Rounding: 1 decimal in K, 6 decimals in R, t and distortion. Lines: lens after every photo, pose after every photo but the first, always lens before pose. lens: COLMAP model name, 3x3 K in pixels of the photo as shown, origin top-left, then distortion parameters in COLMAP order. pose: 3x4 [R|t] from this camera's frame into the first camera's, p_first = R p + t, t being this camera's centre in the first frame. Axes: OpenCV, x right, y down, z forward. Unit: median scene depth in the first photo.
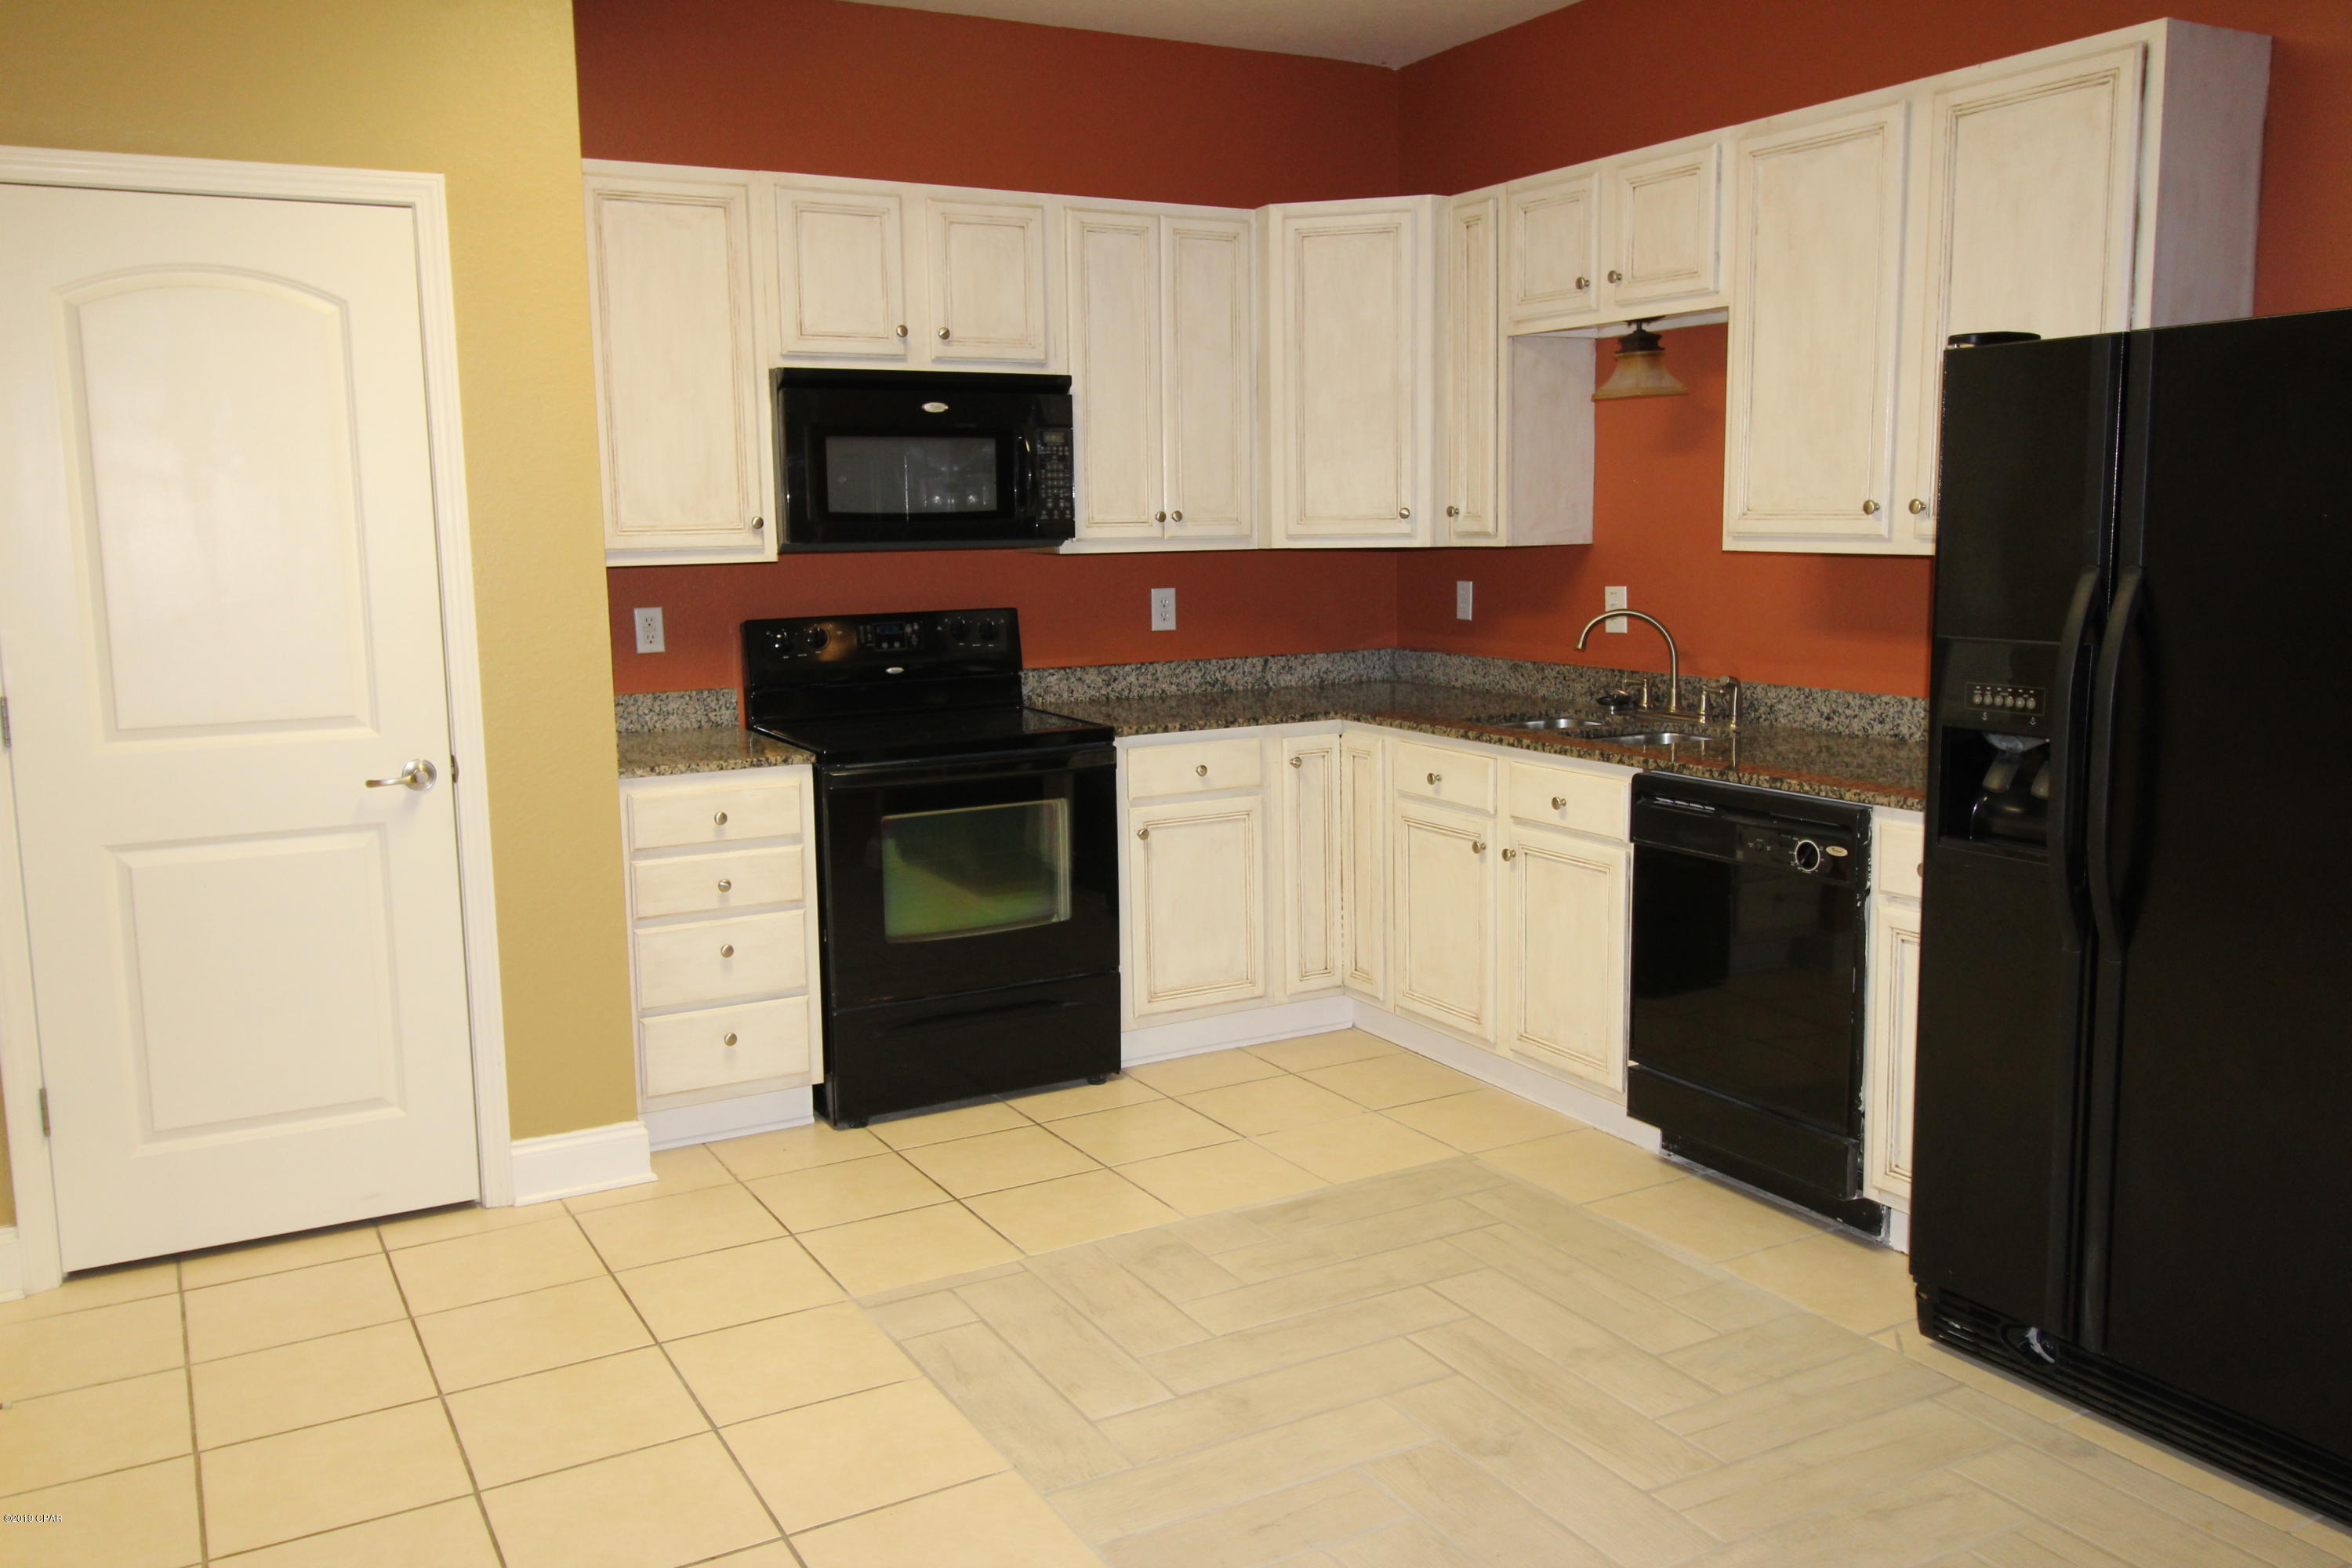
lens RADIAL K [[1853.0, 0, 1176.5], [0, 1853.0, 757.4], [0, 0, 1]] dist [0.016318, -0.011962]
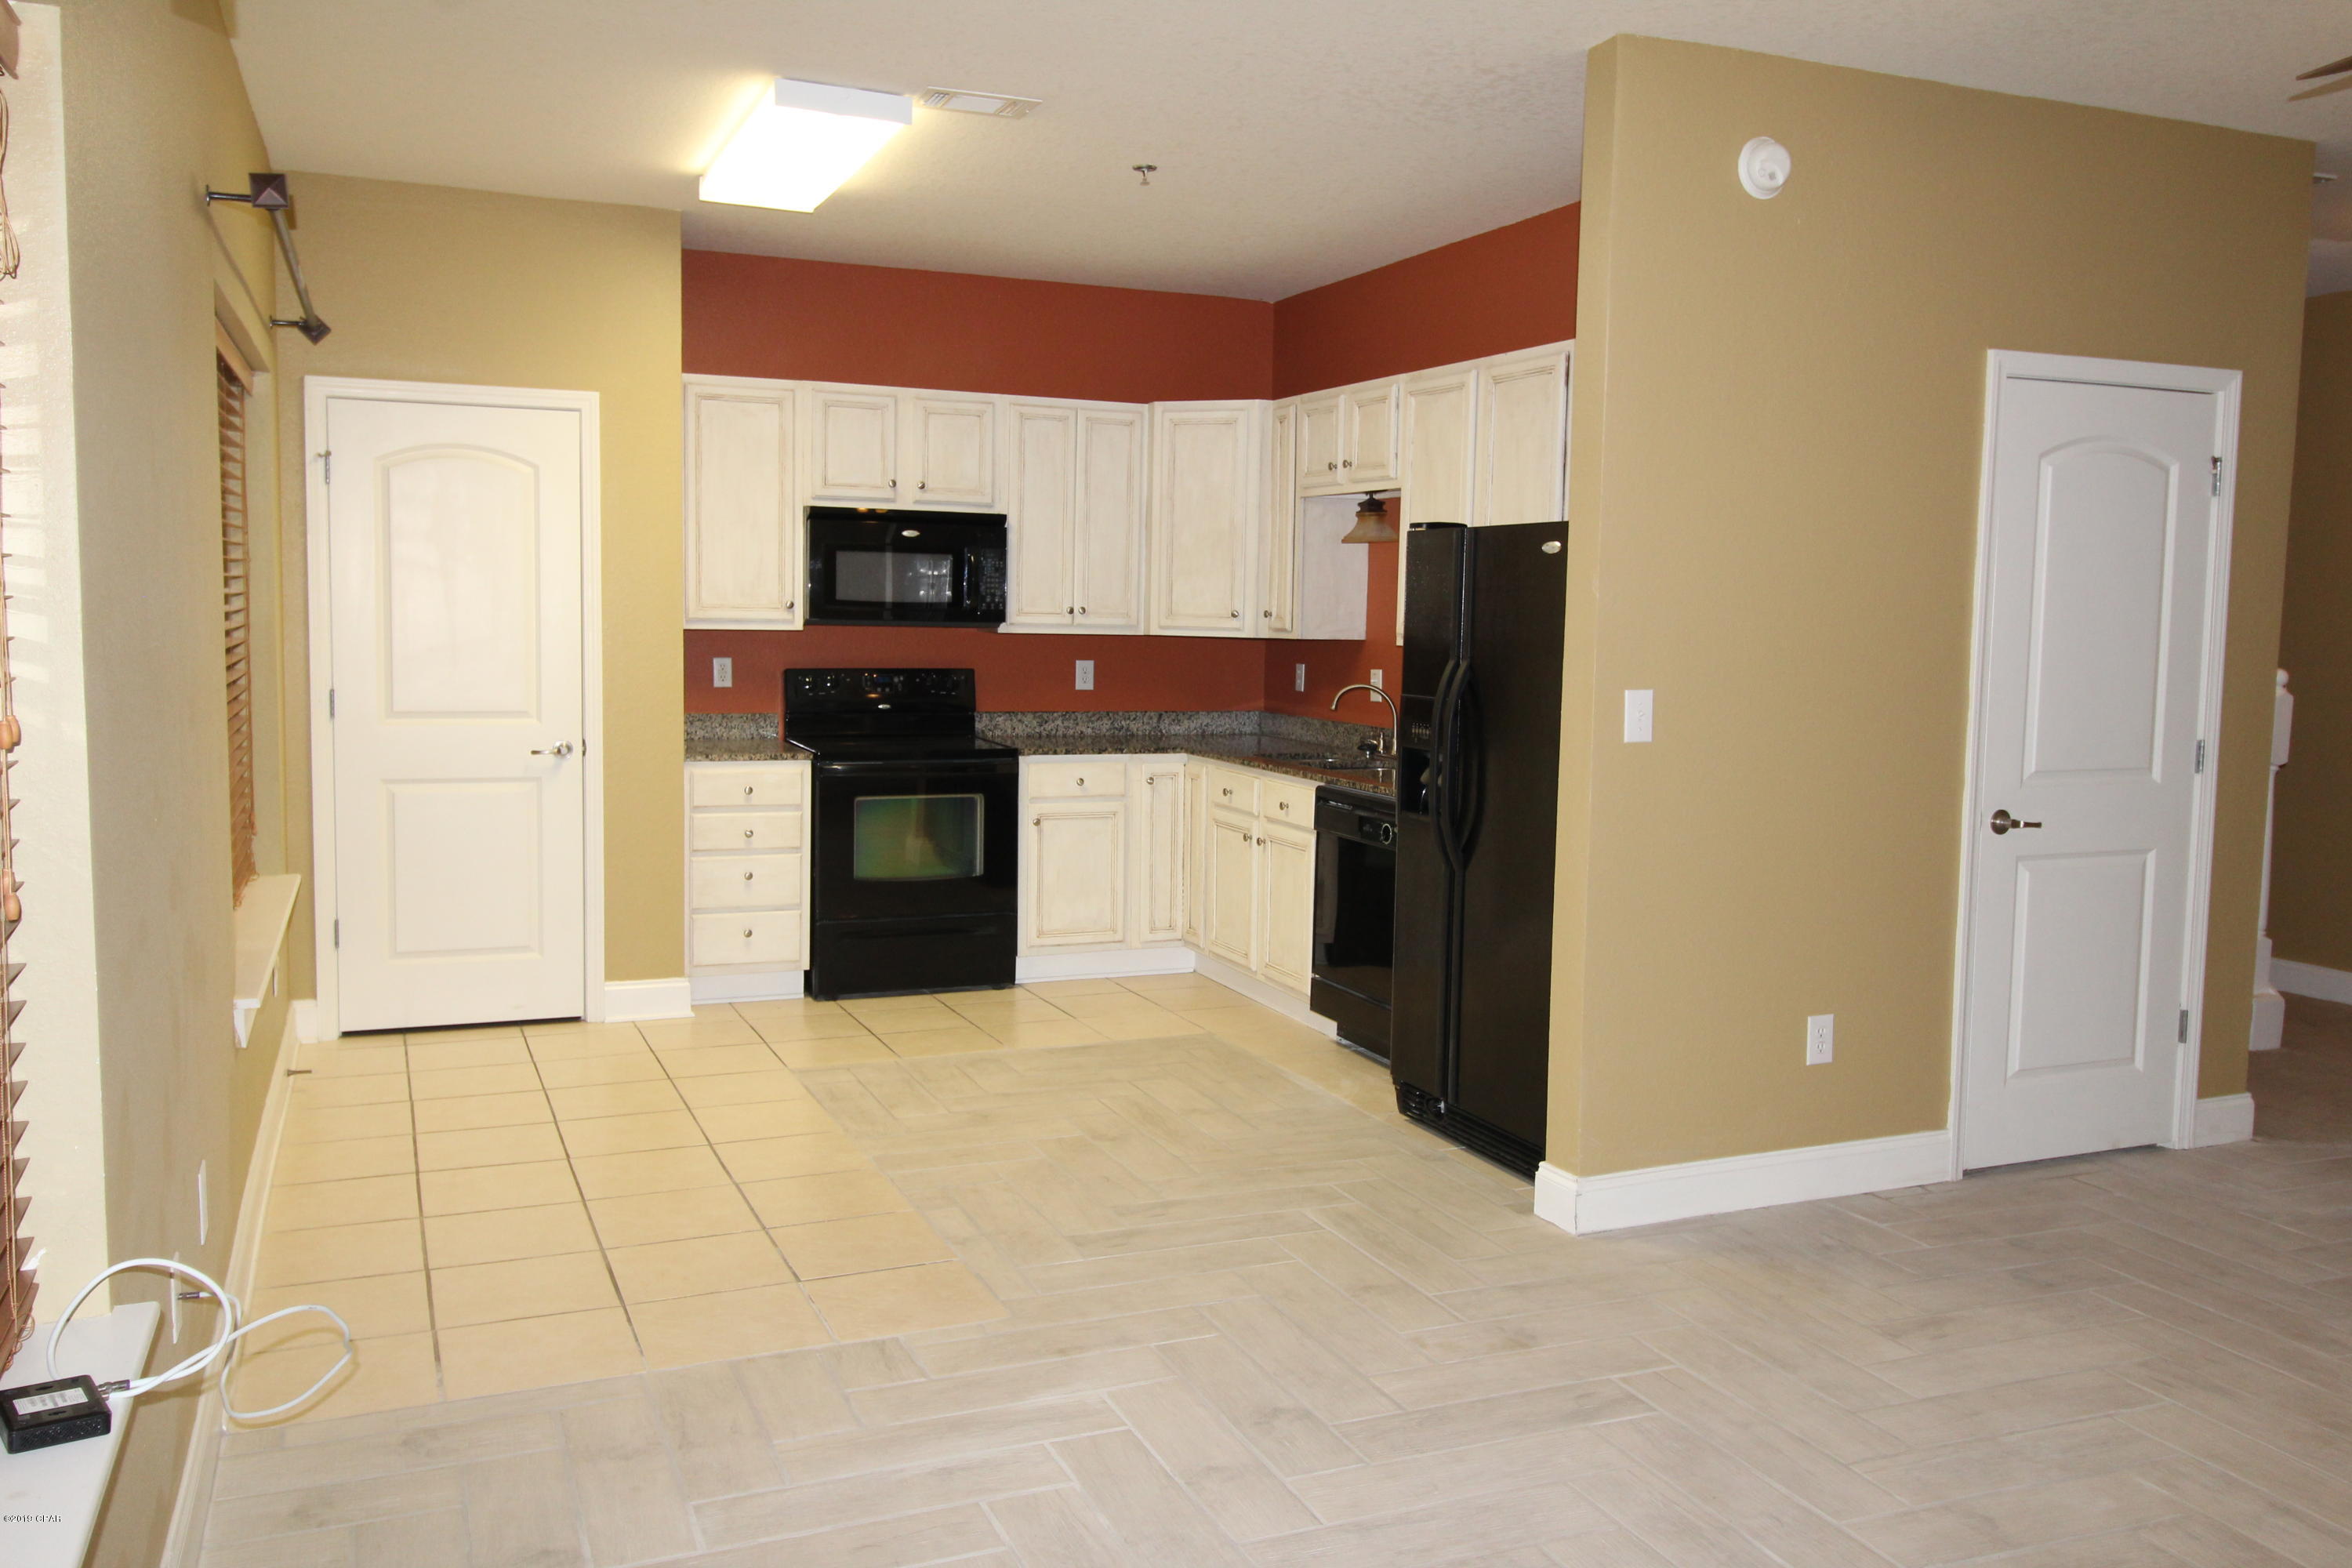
lens RADIAL K [[1853.0, 0, 1176.5], [0, 1853.0, 757.4], [0, 0, 1]] dist [0.016318, -0.011962]
pose [[0.993886, 0.043952, -0.101289, 0.244968], [-0.048953, 0.997674, -0.047430, 0.055396], [0.098969, 0.052099, 0.993726, -0.474652]]
